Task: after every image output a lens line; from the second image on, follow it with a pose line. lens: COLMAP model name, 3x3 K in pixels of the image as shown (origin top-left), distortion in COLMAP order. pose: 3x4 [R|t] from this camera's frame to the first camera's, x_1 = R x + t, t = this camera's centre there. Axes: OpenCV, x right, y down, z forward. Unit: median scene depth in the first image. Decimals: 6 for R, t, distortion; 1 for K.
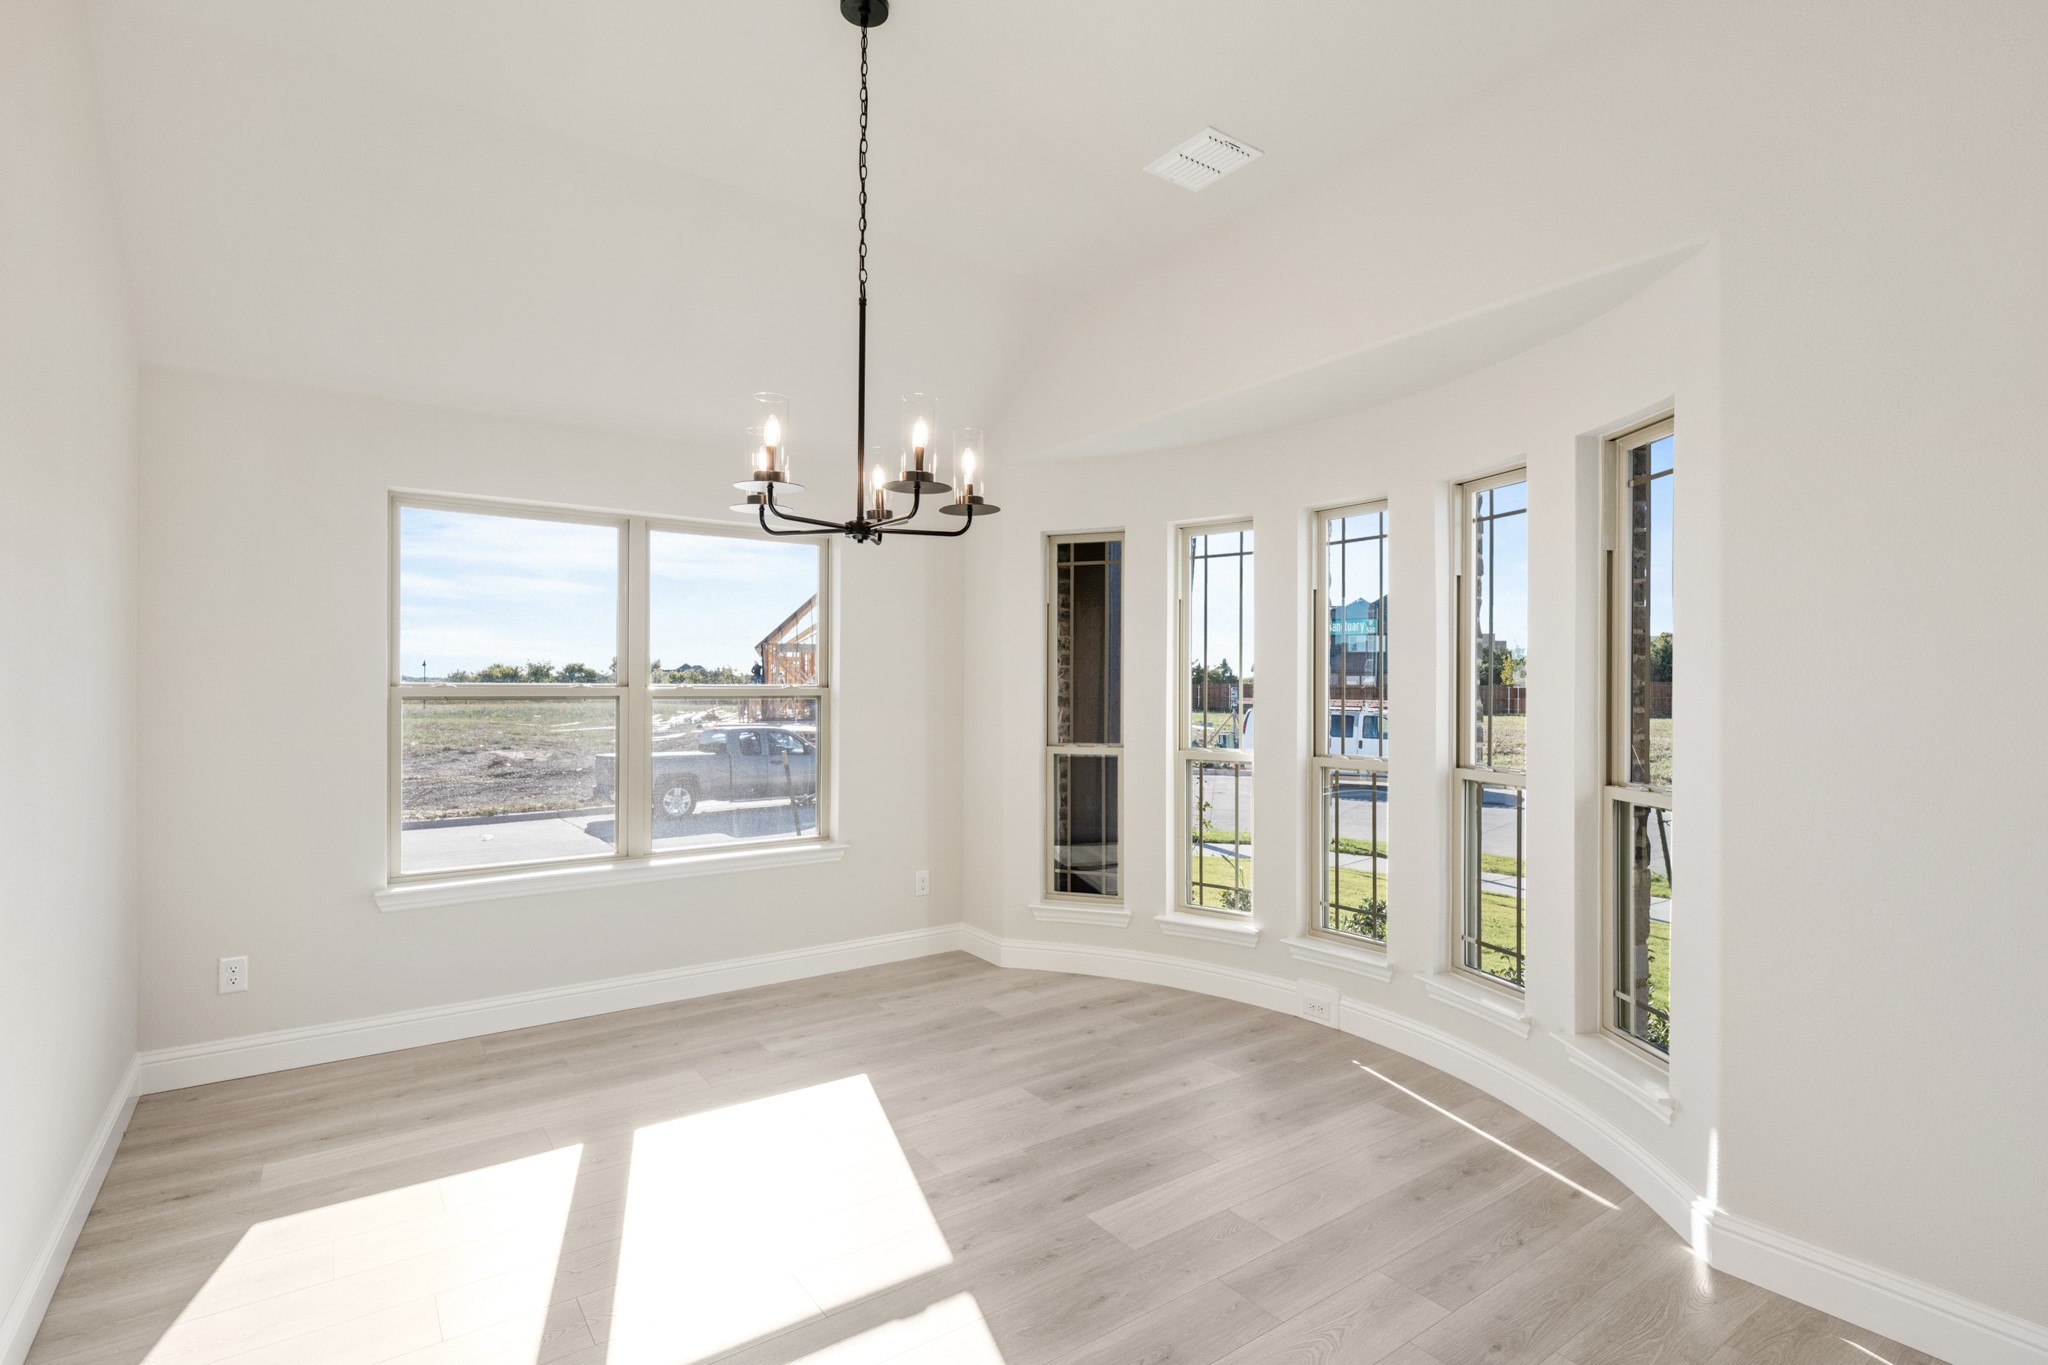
lens RADIAL K [[987.1, 0, 1024.0], [0, 987.1, 682.5], [0, 0, 1]] dist [0.000041, -0.000032]
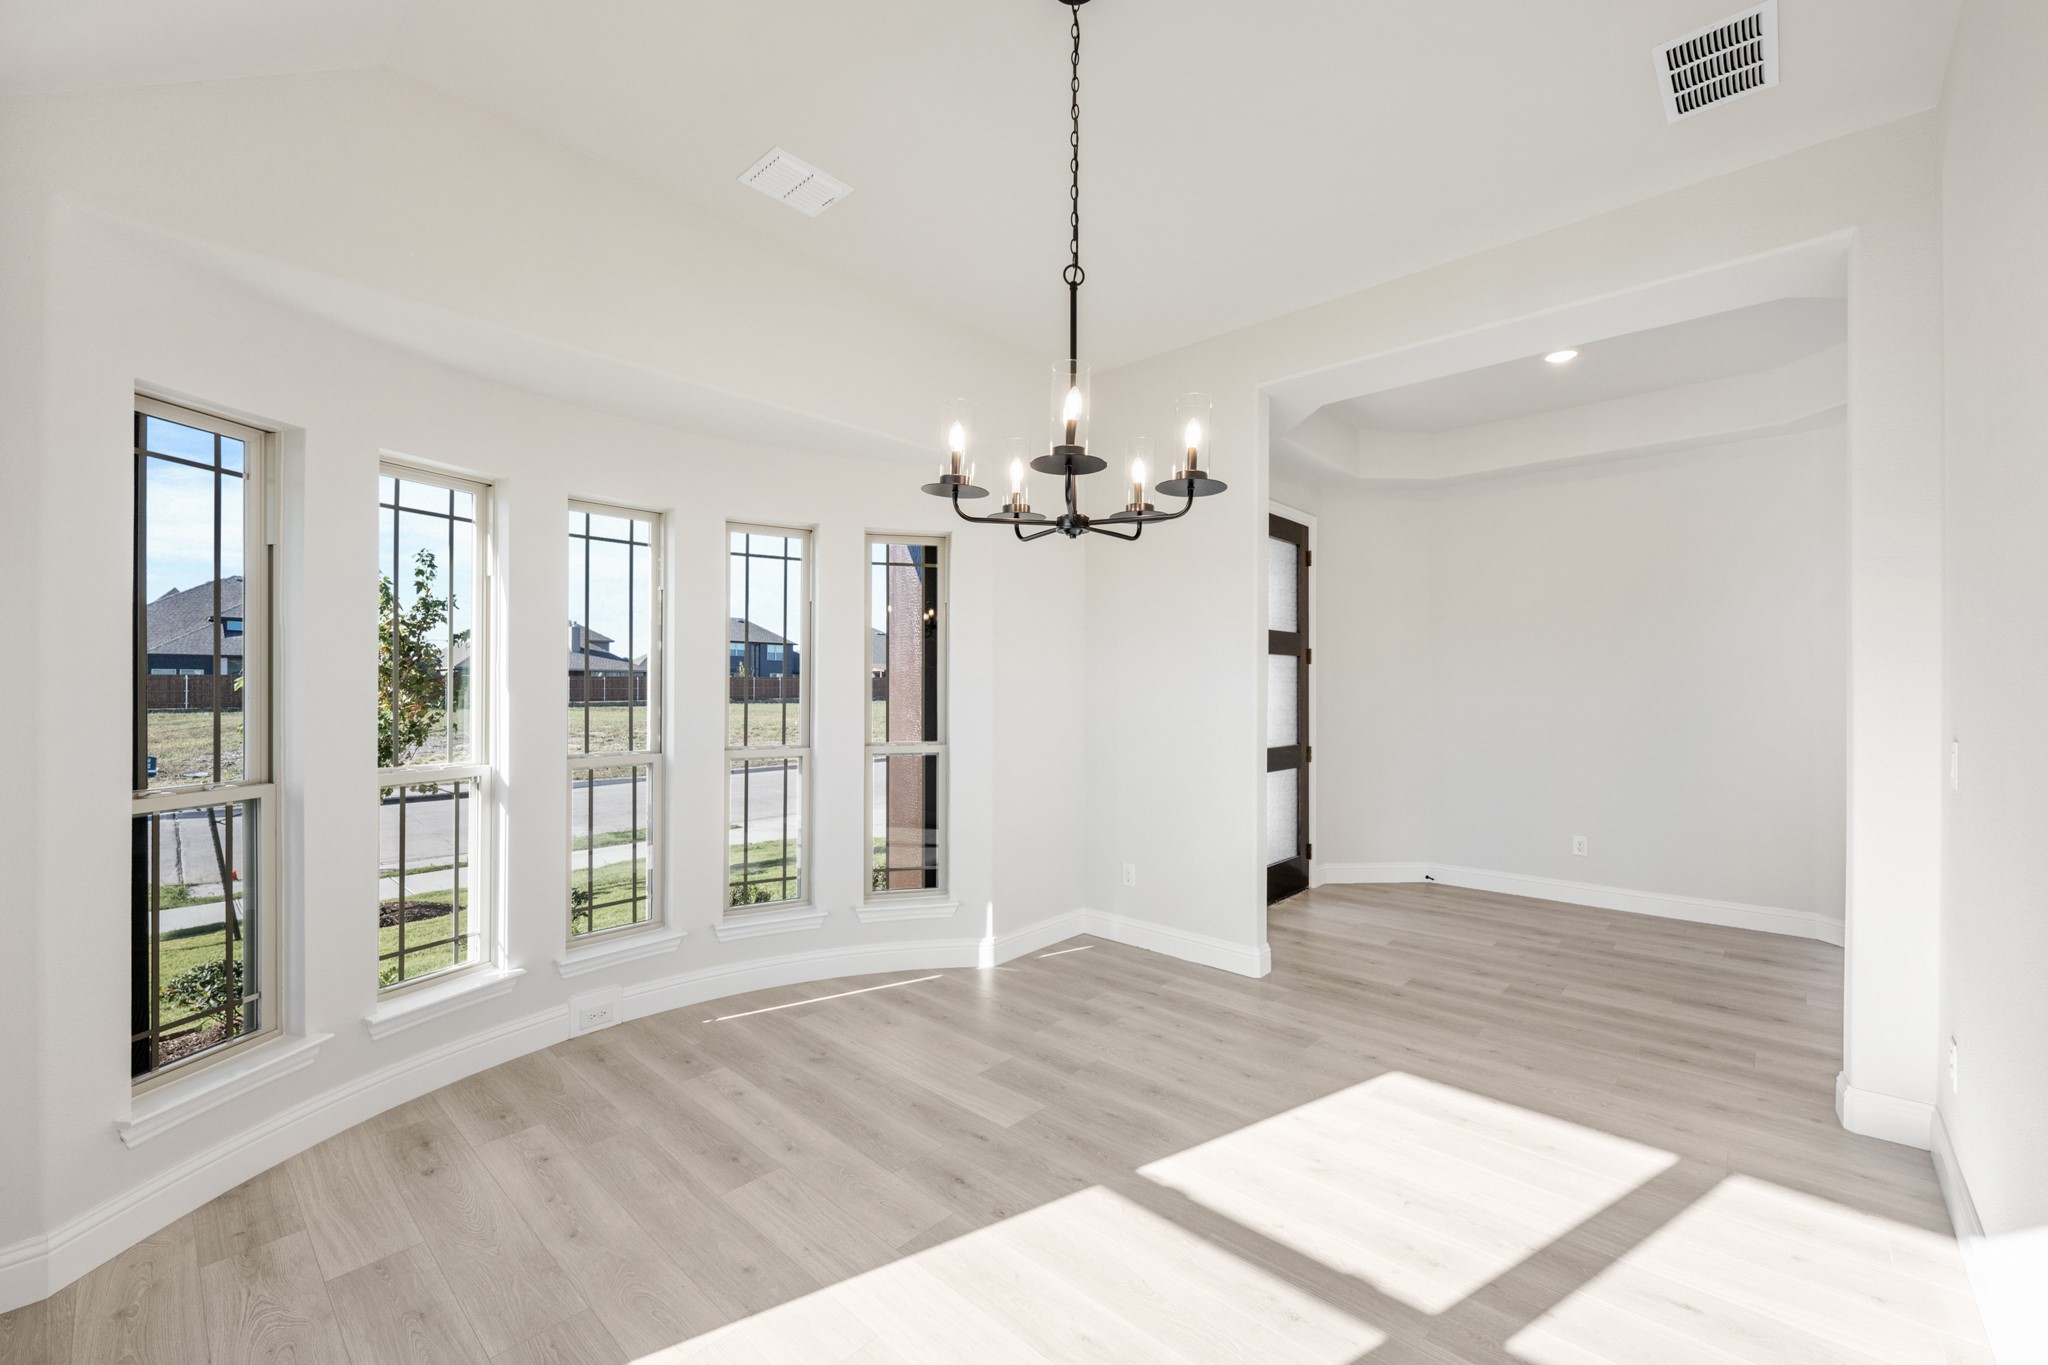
lens RADIAL K [[842.4, 0, 1024.0], [0, 842.4, 682.5], [0, 0, 1]] dist [-0.000556, -0.000019]
pose [[-0.202411, -0.005139, 0.979287, -0.642511], [-0.004142, 0.999982, 0.004392, -0.003779], [-0.979292, -0.003168, -0.202428, 0.812815]]
